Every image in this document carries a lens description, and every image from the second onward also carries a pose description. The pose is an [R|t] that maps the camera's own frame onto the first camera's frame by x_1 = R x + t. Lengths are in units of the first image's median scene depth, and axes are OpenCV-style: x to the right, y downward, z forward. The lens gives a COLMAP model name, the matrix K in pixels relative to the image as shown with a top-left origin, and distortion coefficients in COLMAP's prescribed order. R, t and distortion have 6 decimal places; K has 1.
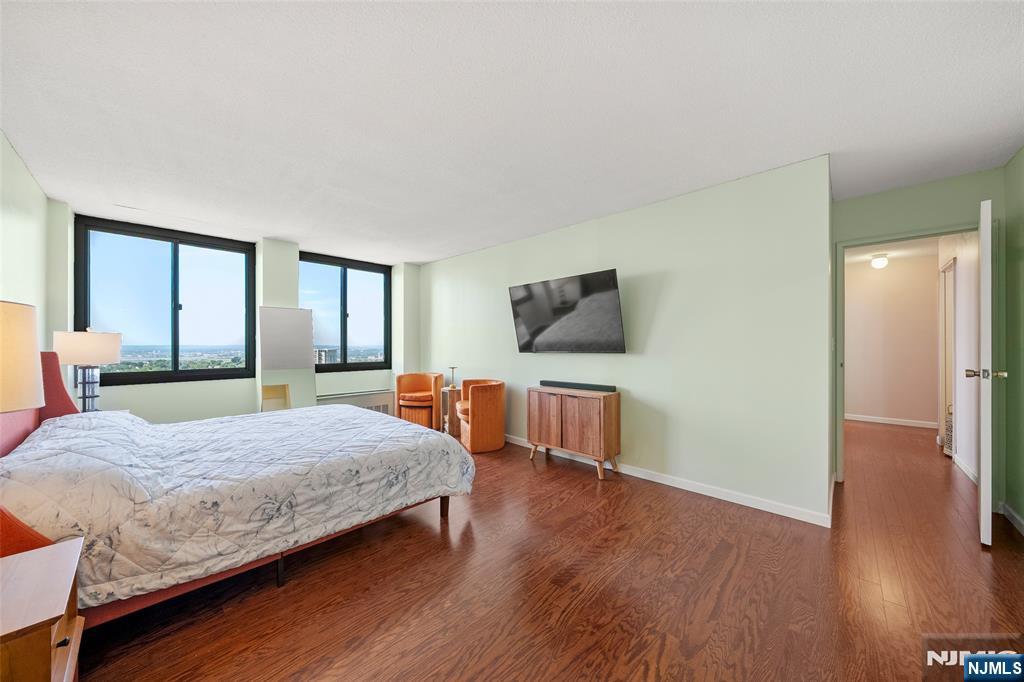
lens RADIAL K [[355.3, 0, 511.9], [0, 355.3, 344.0], [0, 0, 1]] dist [-0.003057, -0.000587]
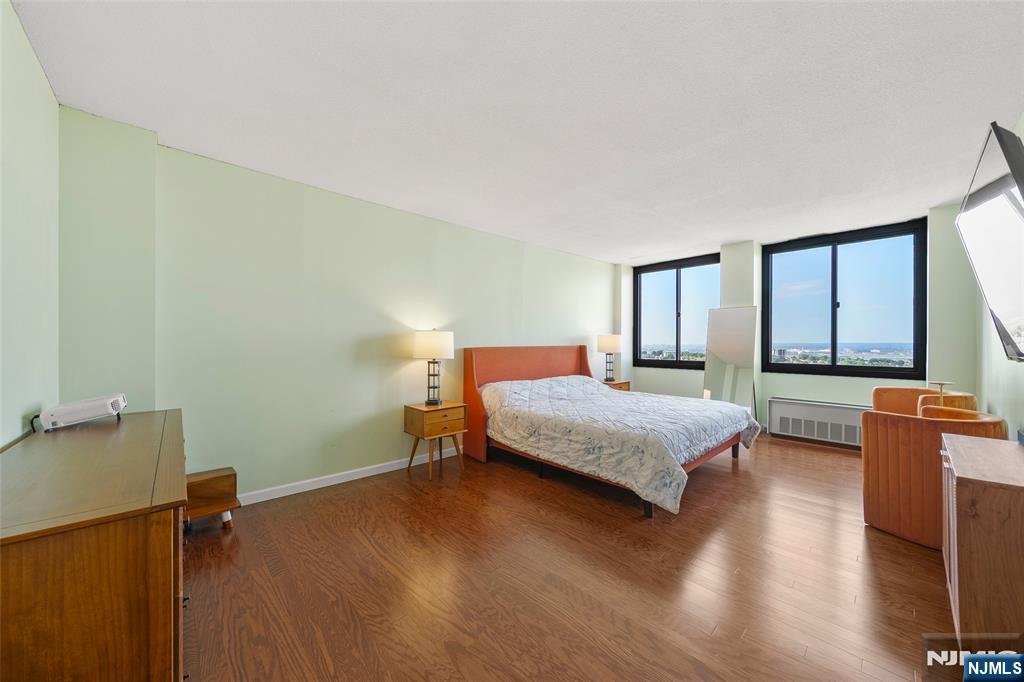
lens RADIAL K [[366.2, 0, 504.9], [0, 366.2, 342.8], [0, 0, 1]] dist [-0.001988, -0.000161]
pose [[-0.072646, 0.002240, -0.997355, 1.027997], [0.001142, 0.999997, 0.002162, 0.003283], [0.997357, -0.000981, -0.072648, 0.830483]]
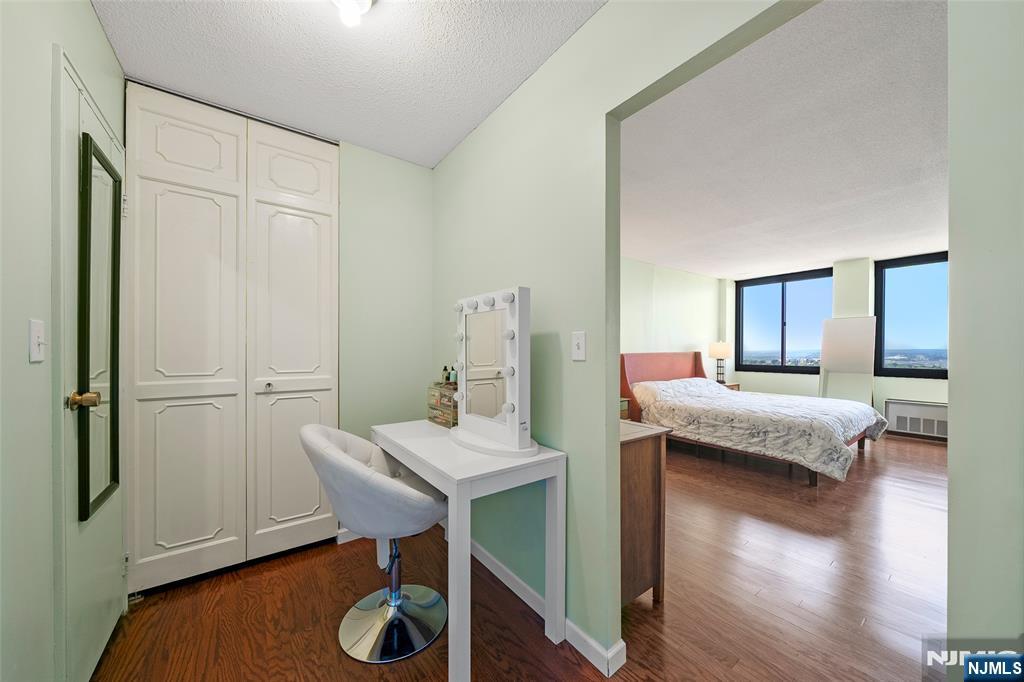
lens RADIAL K [[355.3, 0, 504.5], [0, 355.3, 349.3], [0, 0, 1]] dist [-0.003057, -0.000587]
pose [[-0.185428, 0.004166, -0.982649, 1.515217], [0.000964, 0.999991, 0.004058, -0.004354], [0.982657, -0.000195, -0.185431, 0.194897]]
